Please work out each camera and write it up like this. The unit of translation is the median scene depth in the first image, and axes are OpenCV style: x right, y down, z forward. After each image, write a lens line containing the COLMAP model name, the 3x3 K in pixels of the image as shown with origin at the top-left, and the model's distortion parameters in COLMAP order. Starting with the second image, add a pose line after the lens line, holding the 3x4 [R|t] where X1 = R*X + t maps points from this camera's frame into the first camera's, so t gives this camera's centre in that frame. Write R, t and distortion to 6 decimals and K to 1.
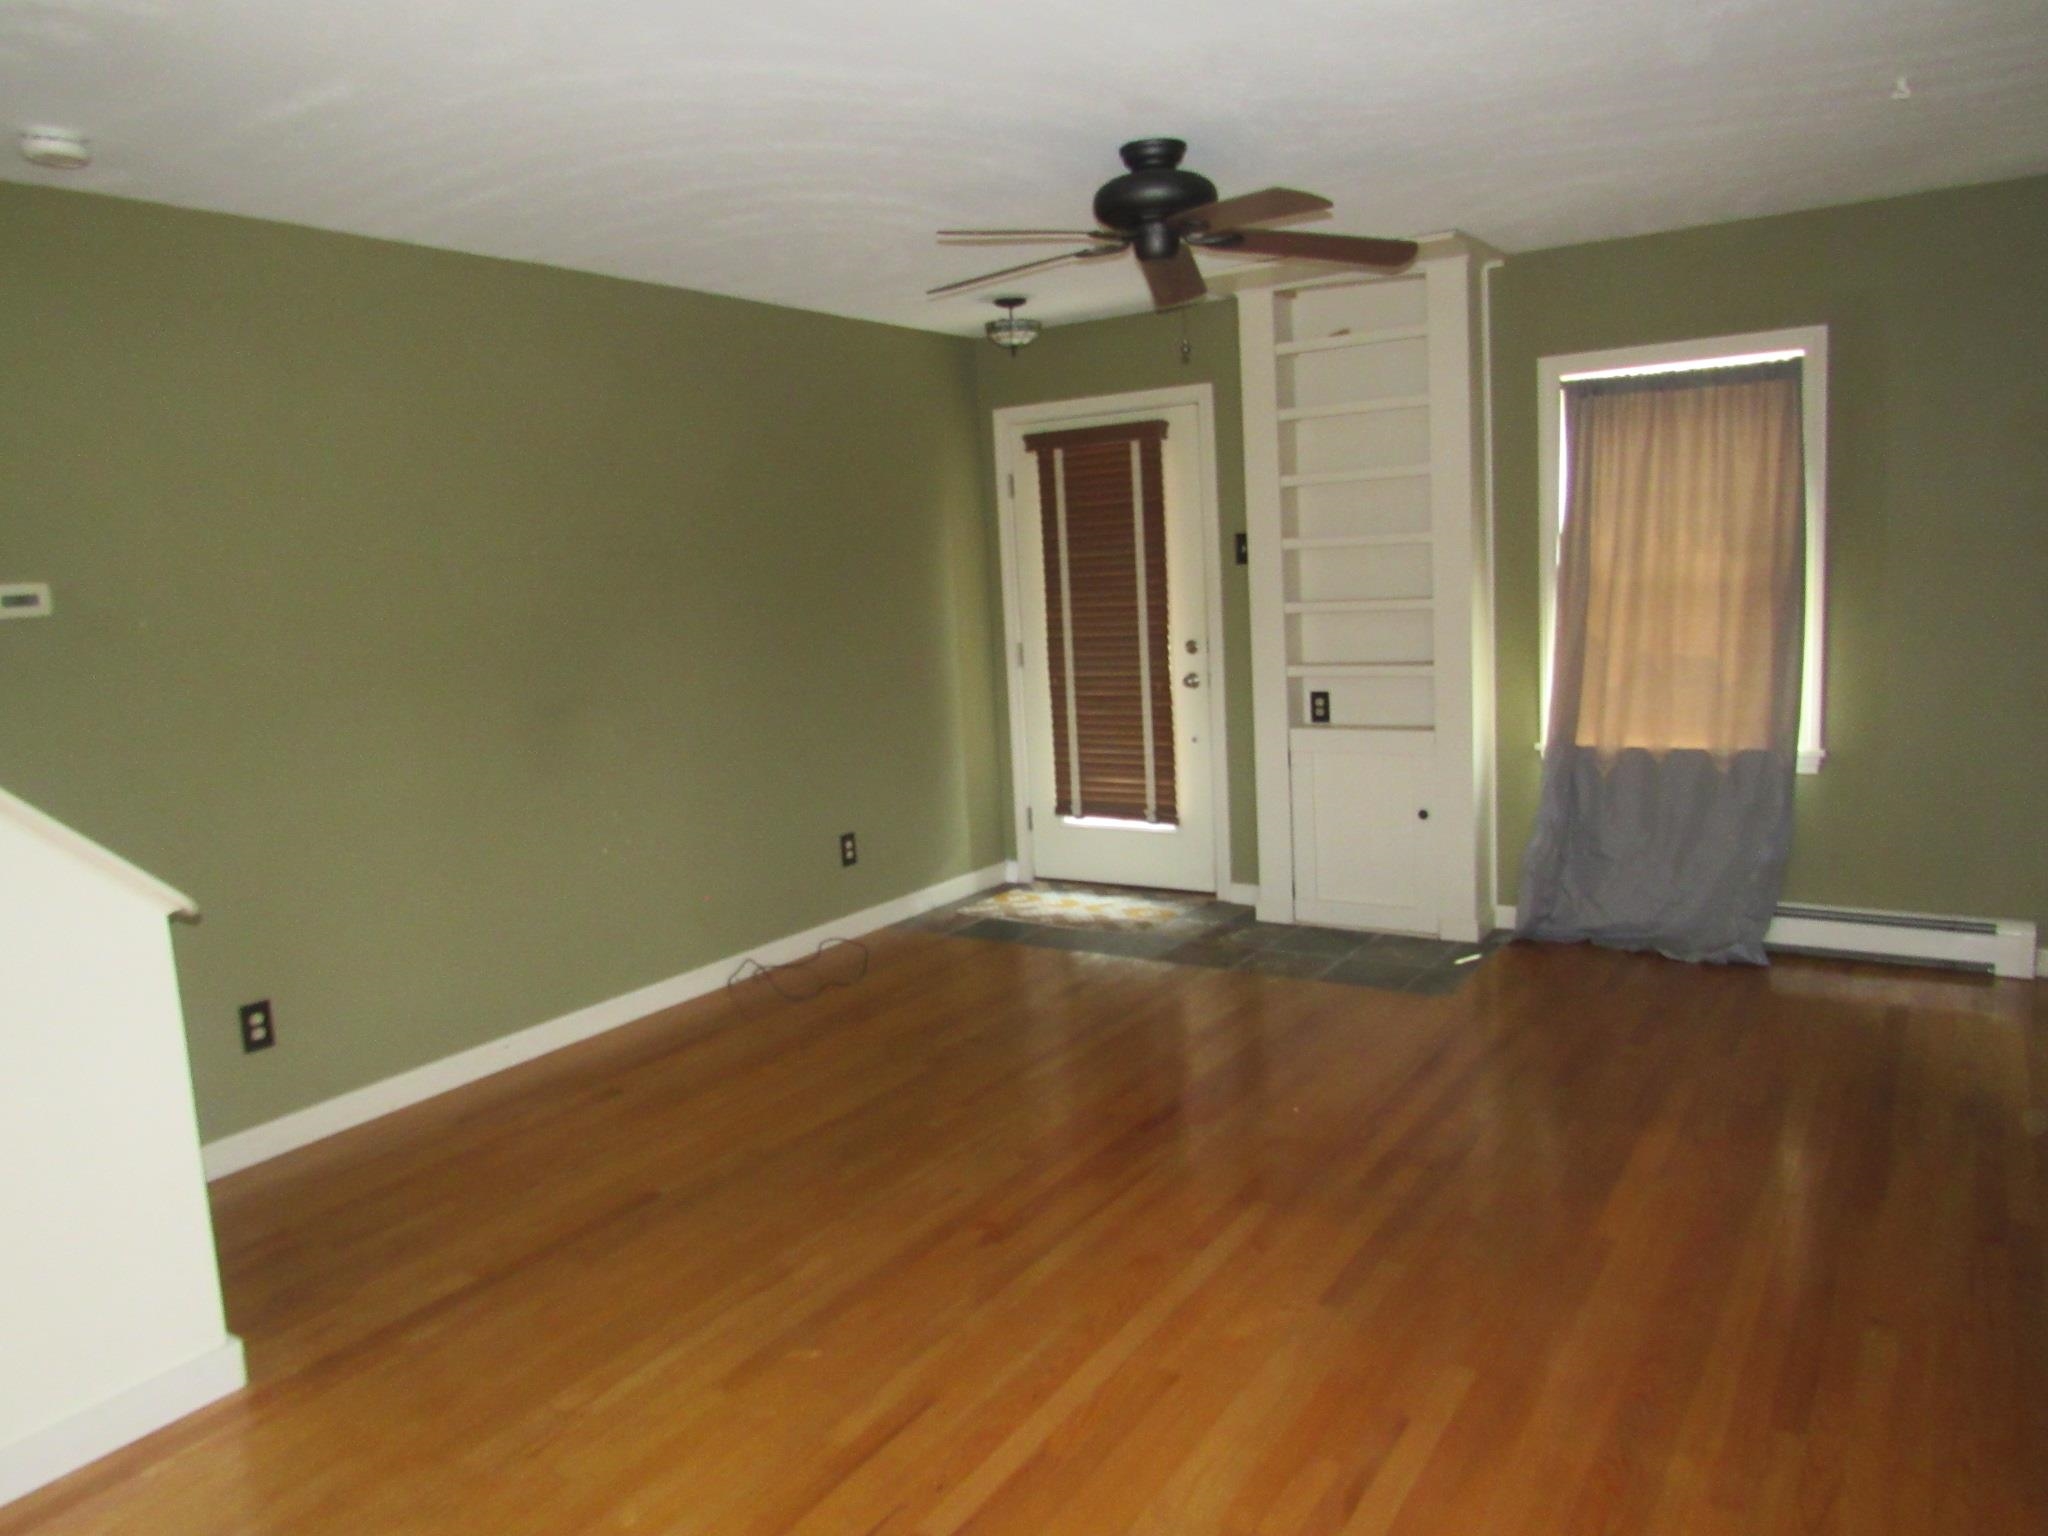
lens RADIAL K [[1472.8, 0, 1024.0], [0, 1472.8, 768.0], [0, 0, 1]] dist [-0.008080, -0.000583]
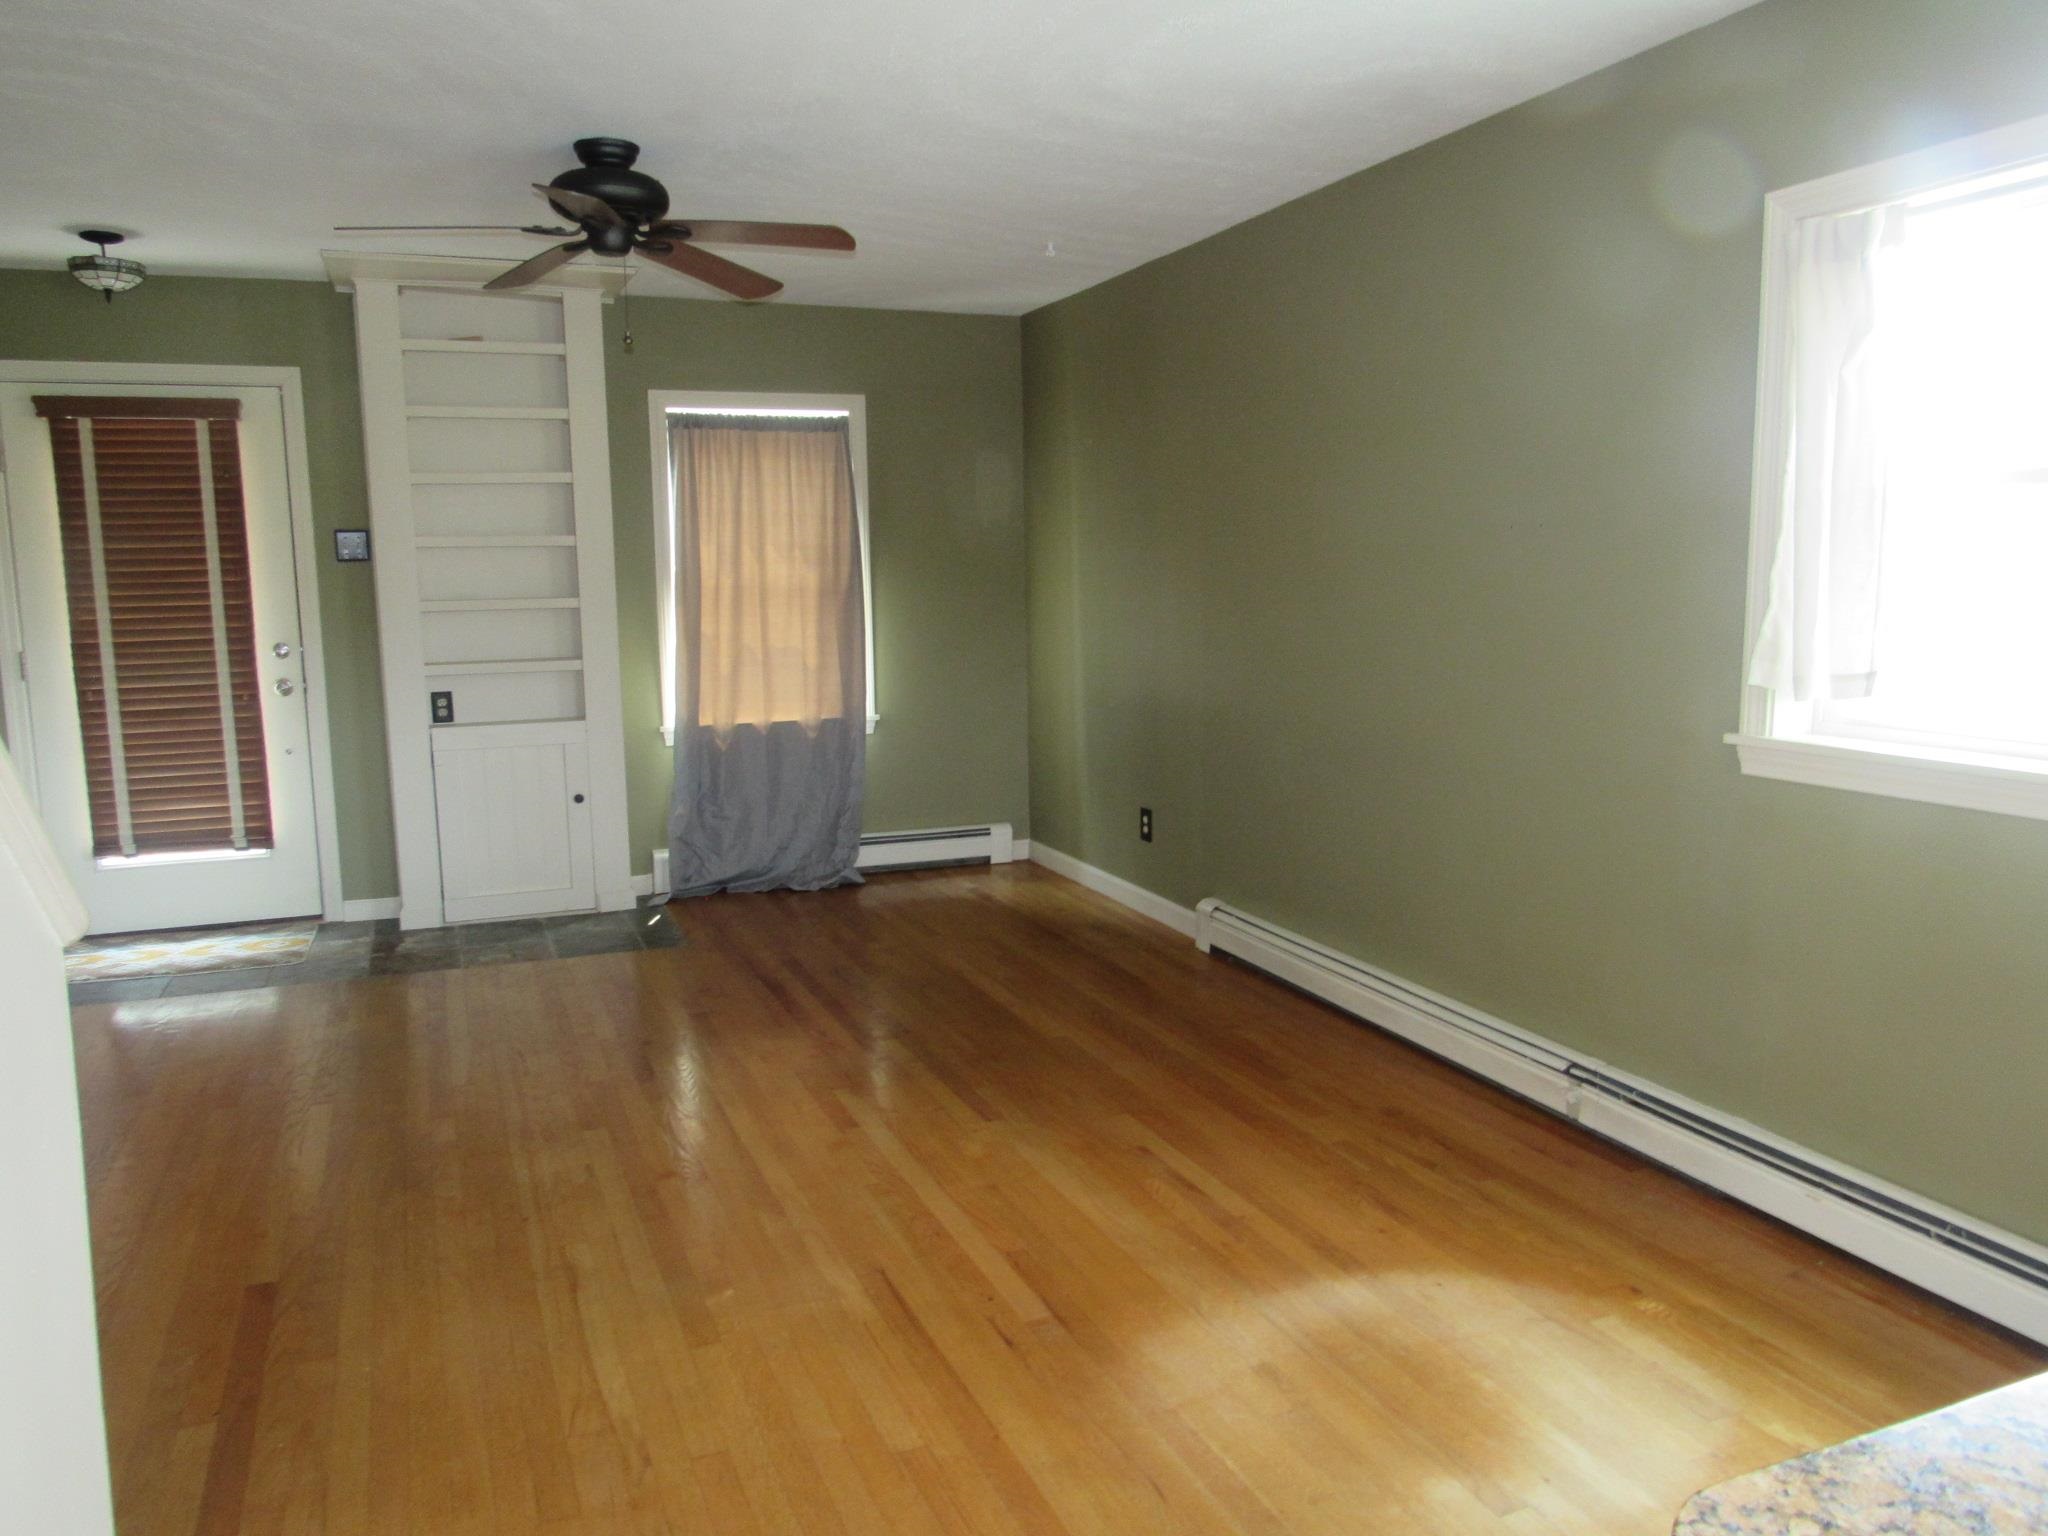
lens RADIAL K [[1467.9, 0, 1015.6], [0, 1467.9, 765.0], [0, 0, 1]] dist [-0.022945, 0.001823]
pose [[0.577079, -0.068527, 0.813808, -0.425657], [0.097830, 0.995099, 0.014421, 0.023707], [-0.810807, 0.071293, 0.580955, 0.123393]]
